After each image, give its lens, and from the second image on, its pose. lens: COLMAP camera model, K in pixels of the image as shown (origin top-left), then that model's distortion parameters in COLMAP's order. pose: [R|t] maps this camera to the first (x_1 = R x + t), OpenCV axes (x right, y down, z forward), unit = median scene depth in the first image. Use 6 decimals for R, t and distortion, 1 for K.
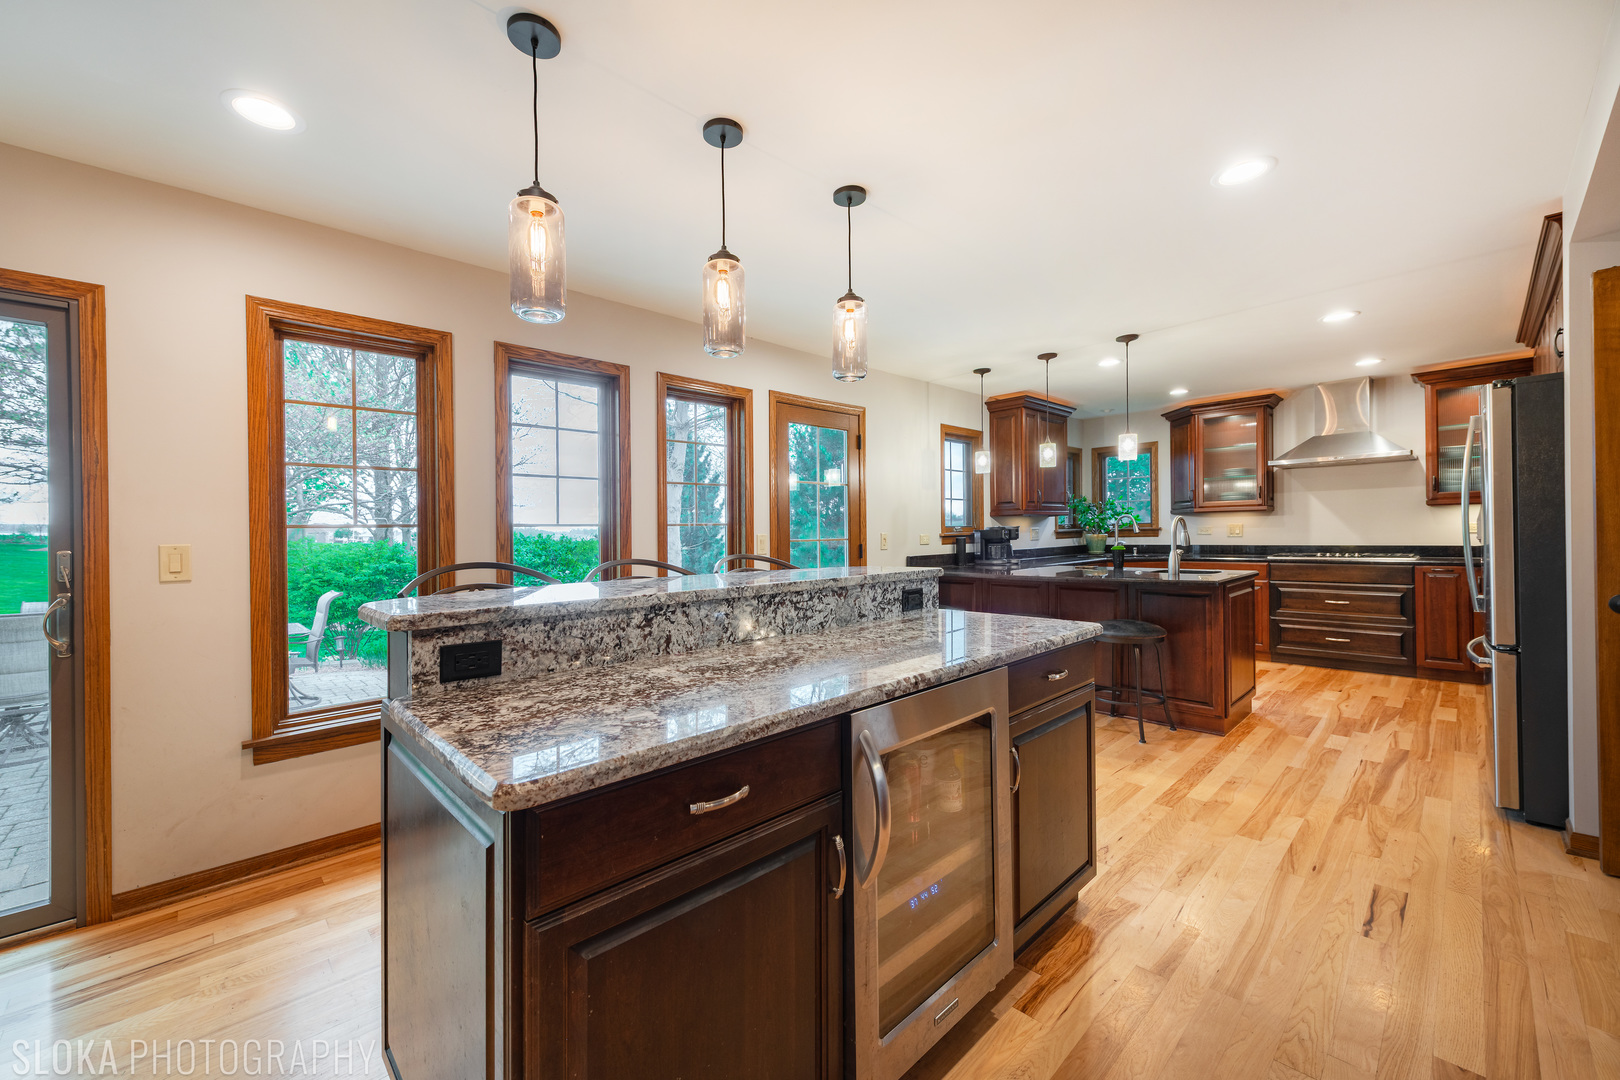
lens RADIAL K [[633.1, 0, 803.2], [0, 633.1, 530.0], [0, 0, 1]] dist [-0.000494, -0.000075]
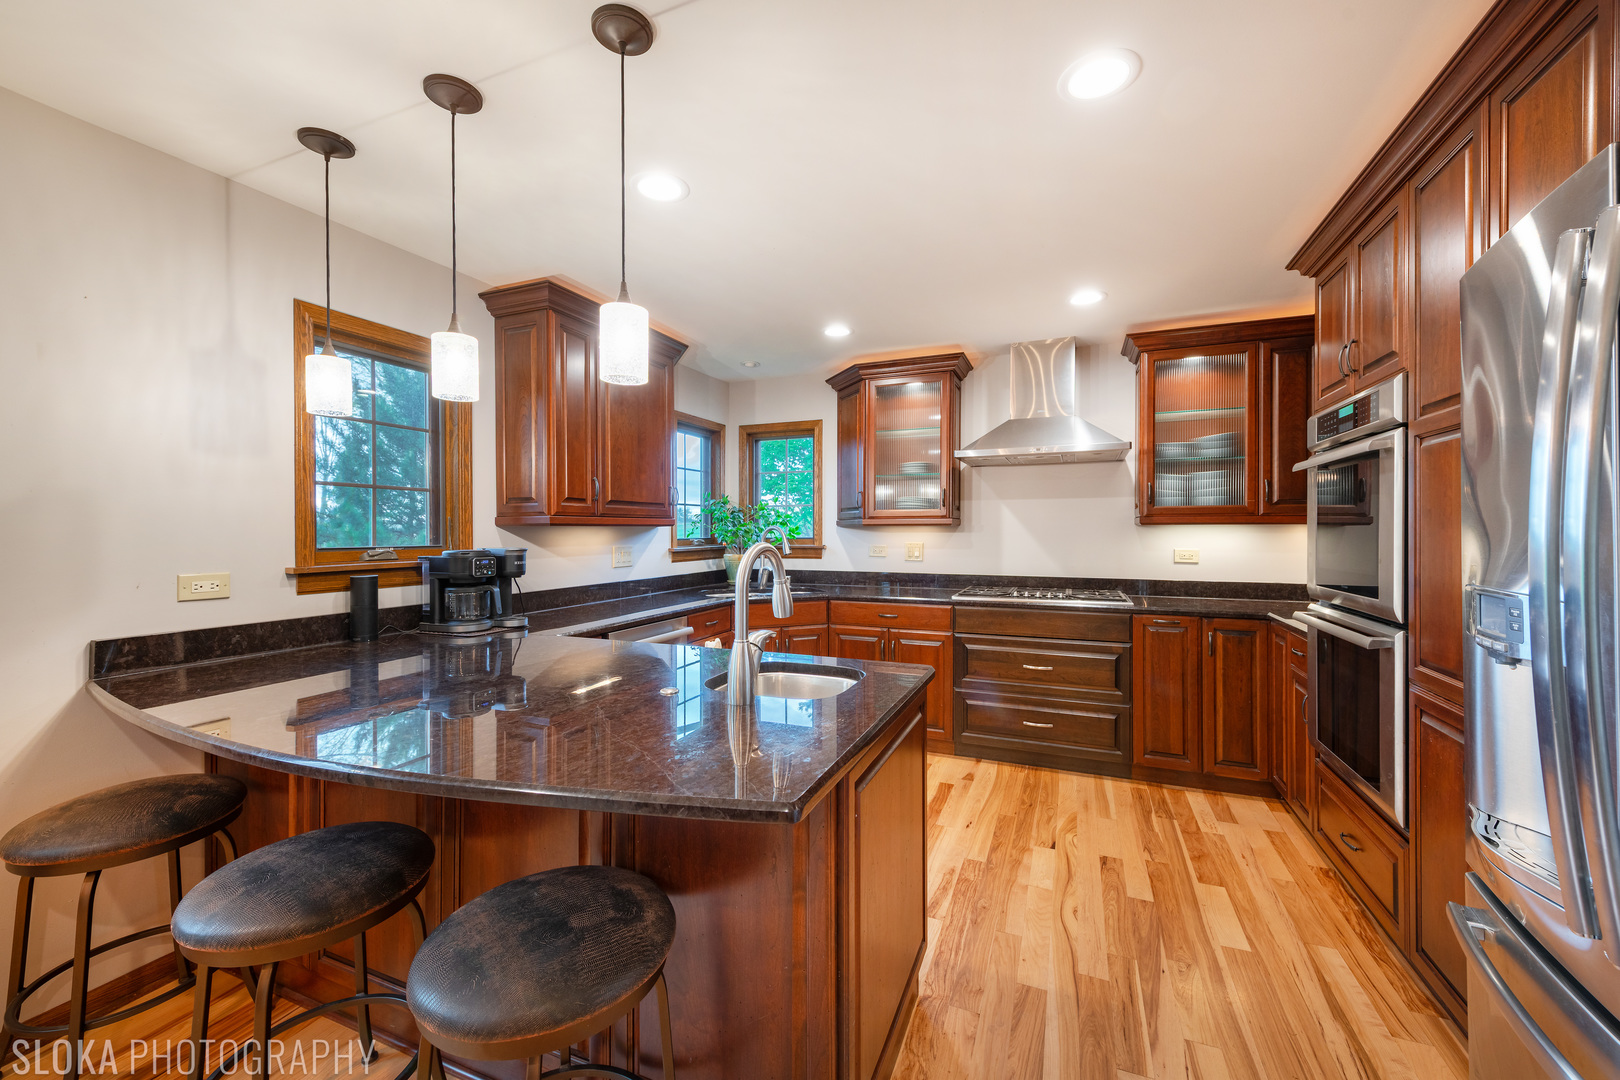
lens RADIAL K [[616.5, 0, 816.6], [0, 616.5, 527.5], [0, 0, 1]] dist [-0.000287, -0.000165]
pose [[0.913467, 0.017954, 0.406516, 0.353906], [-0.016585, 0.999839, -0.006890, -0.022840], [-0.406574, -0.000448, 0.913618, 0.485703]]
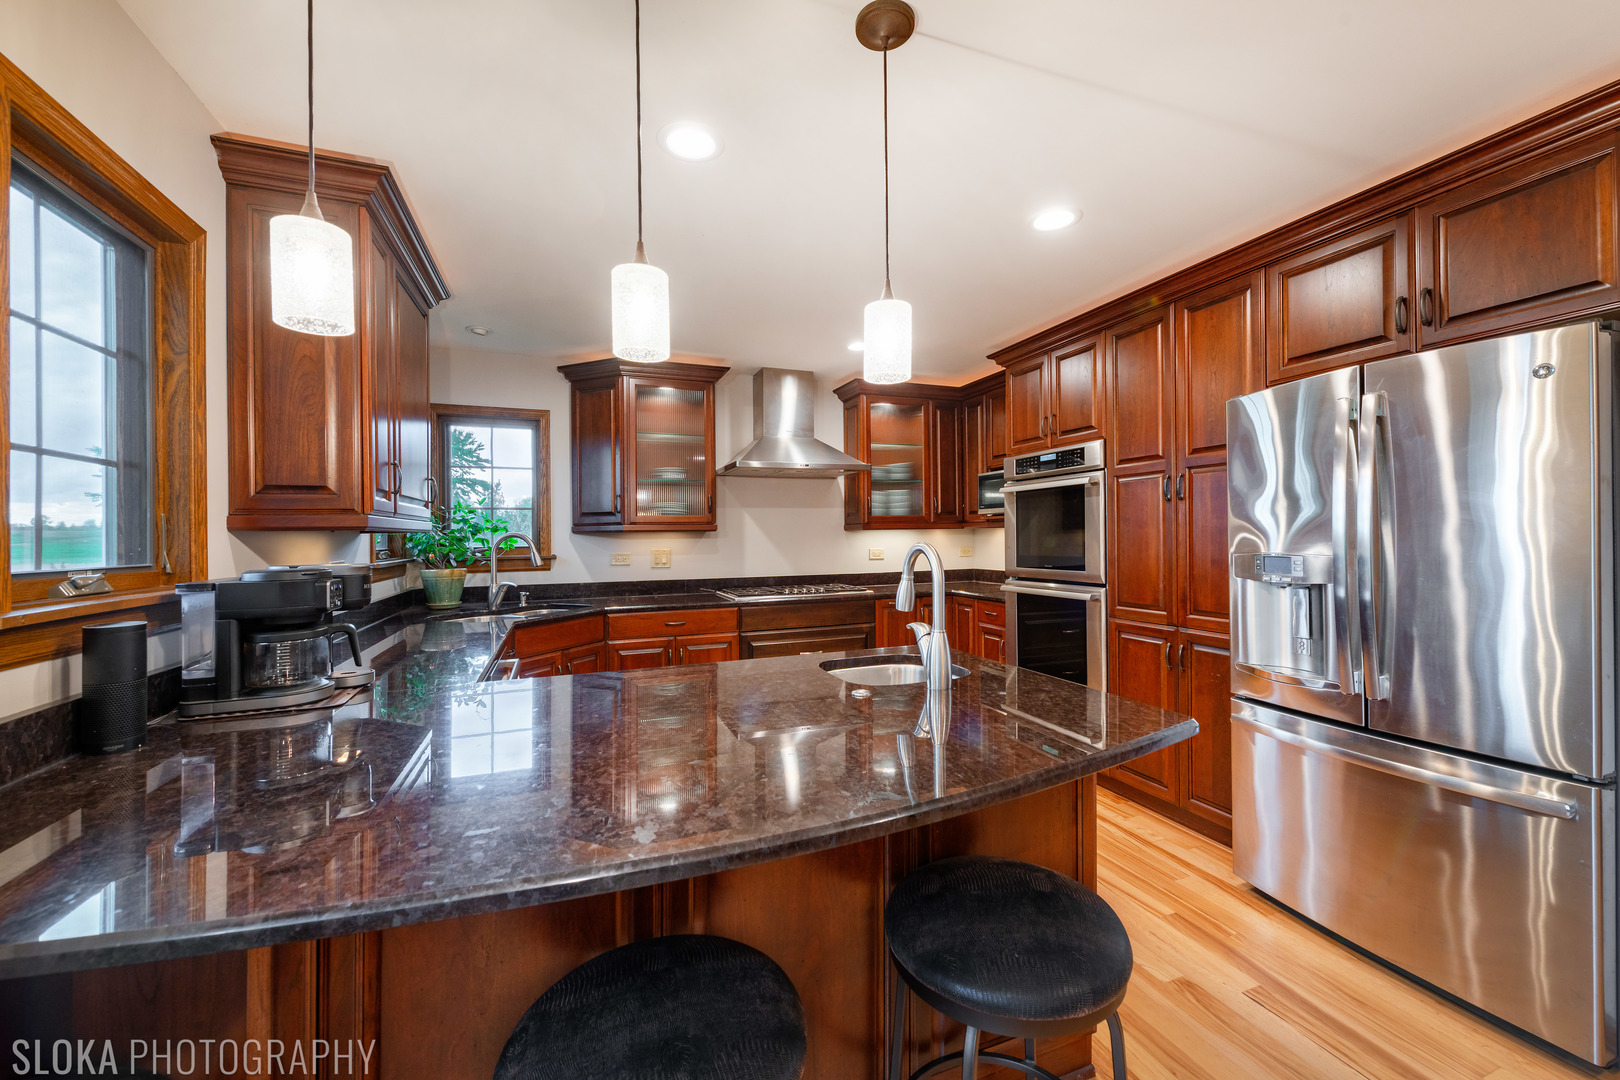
lens RADIAL K [[621.4, 0, 803.3], [0, 621.4, 534.7], [0, 0, 1]] dist [0.002314, 0.000143]
pose [[0.396701, 0.016004, 0.917808, 0.140551], [0.002637, 0.999824, -0.018574, -0.014538], [-0.917944, 0.009788, 0.396589, 0.682283]]
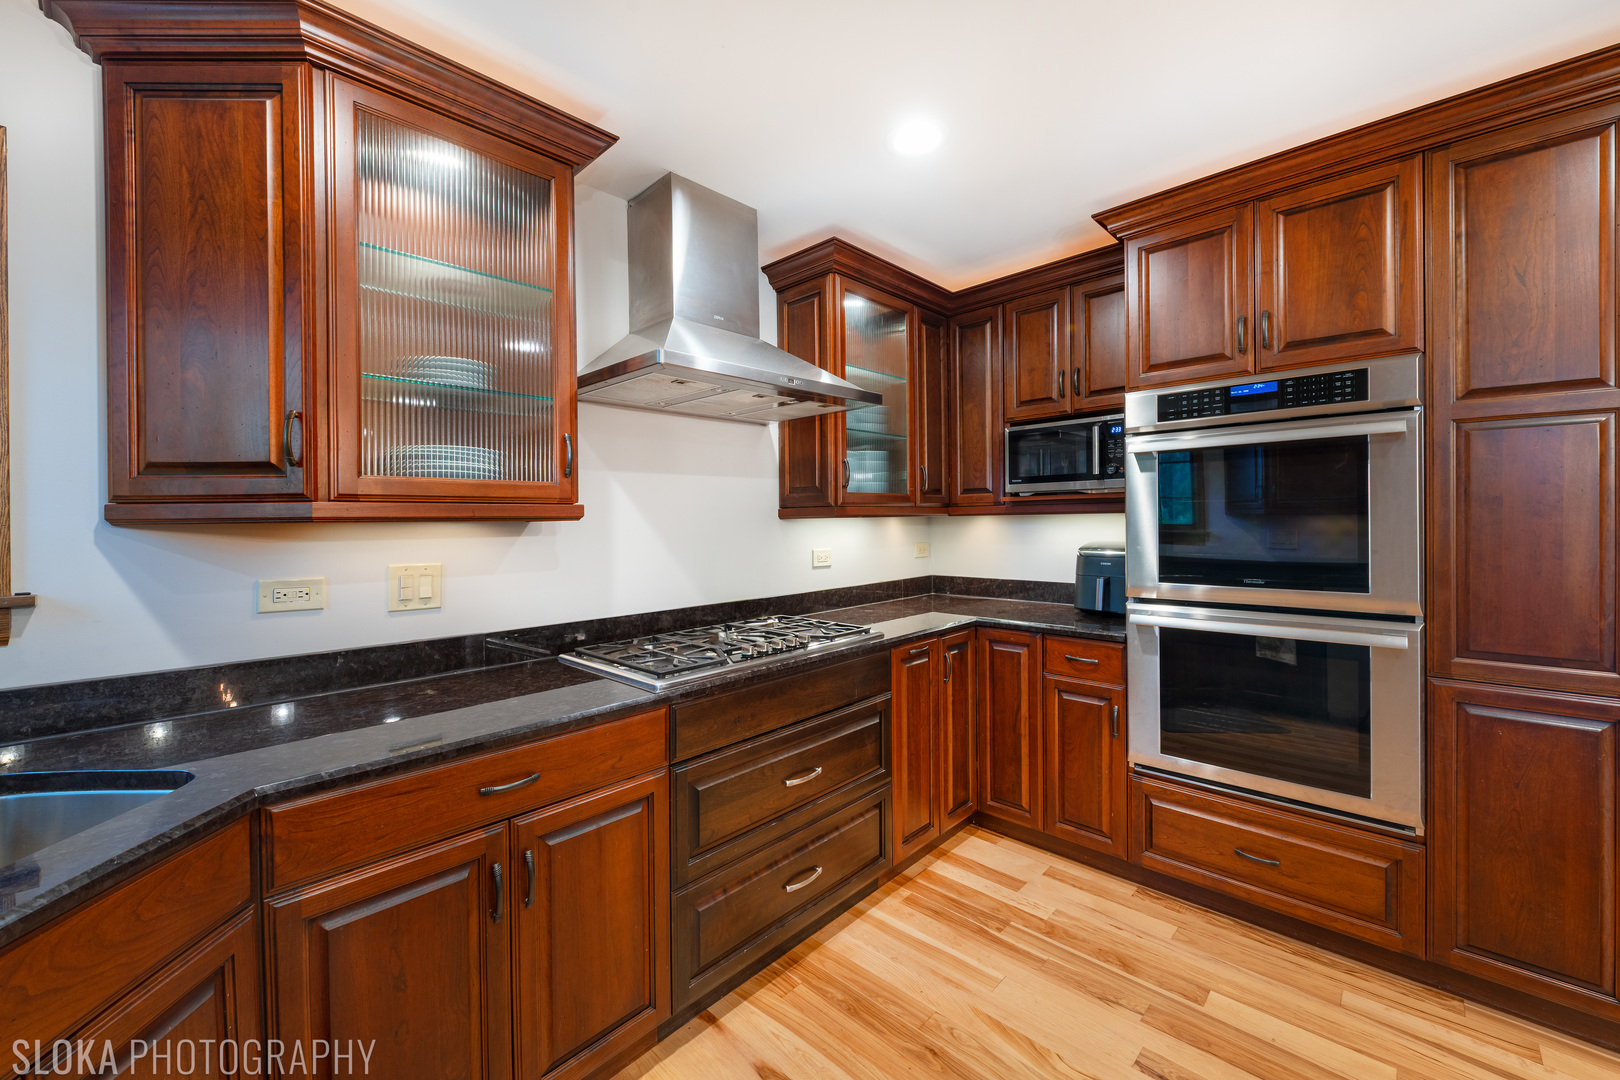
lens RADIAL K [[633.1, 0, 803.2], [0, 633.1, 530.0], [0, 0, 1]] dist [-0.000494, -0.000075]
pose [[-0.035807, 0.004109, 0.999350, 0.461686], [0.011876, 0.999923, -0.003686, -0.025331], [-0.999288, 0.011736, -0.035853, 0.974976]]
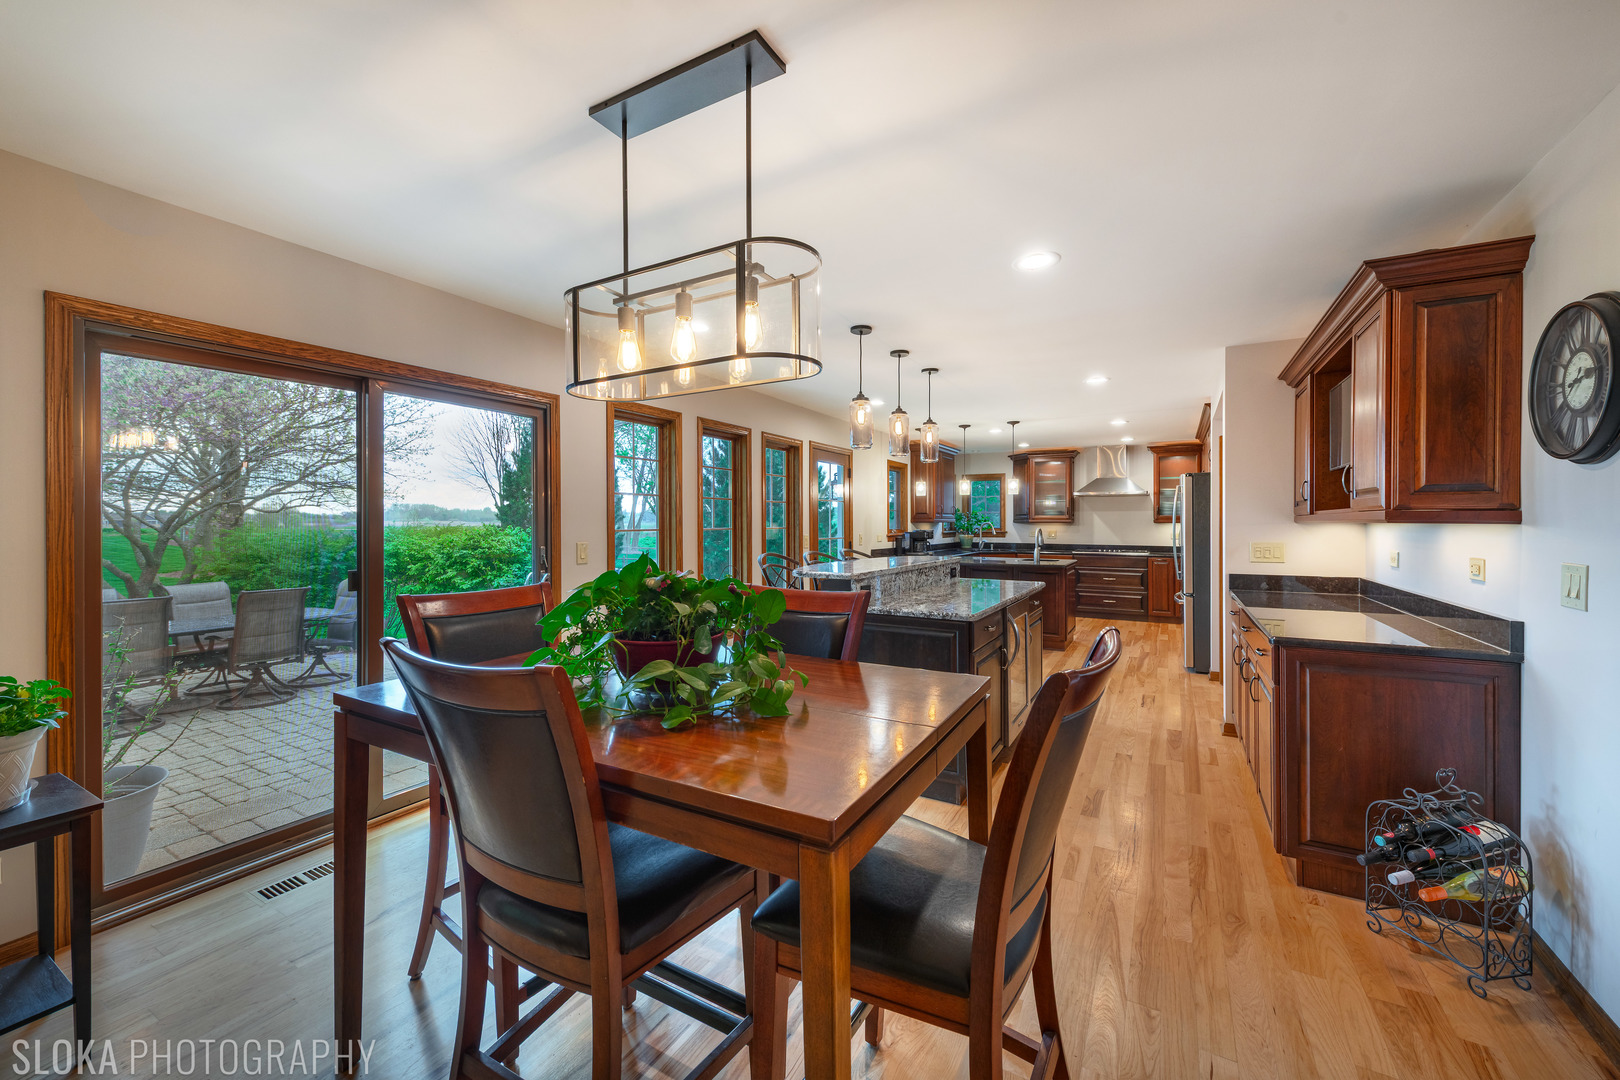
lens RADIAL K [[597.3, 0, 795.5], [0, 597.3, 513.4], [0, 0, 1]] dist [-0.000433, -0.000043]
pose [[0.968295, 0.022856, 0.248764, -0.343036], [-0.019410, 0.999679, -0.016295, -0.016773], [-0.249056, 0.010950, 0.968427, -0.313054]]
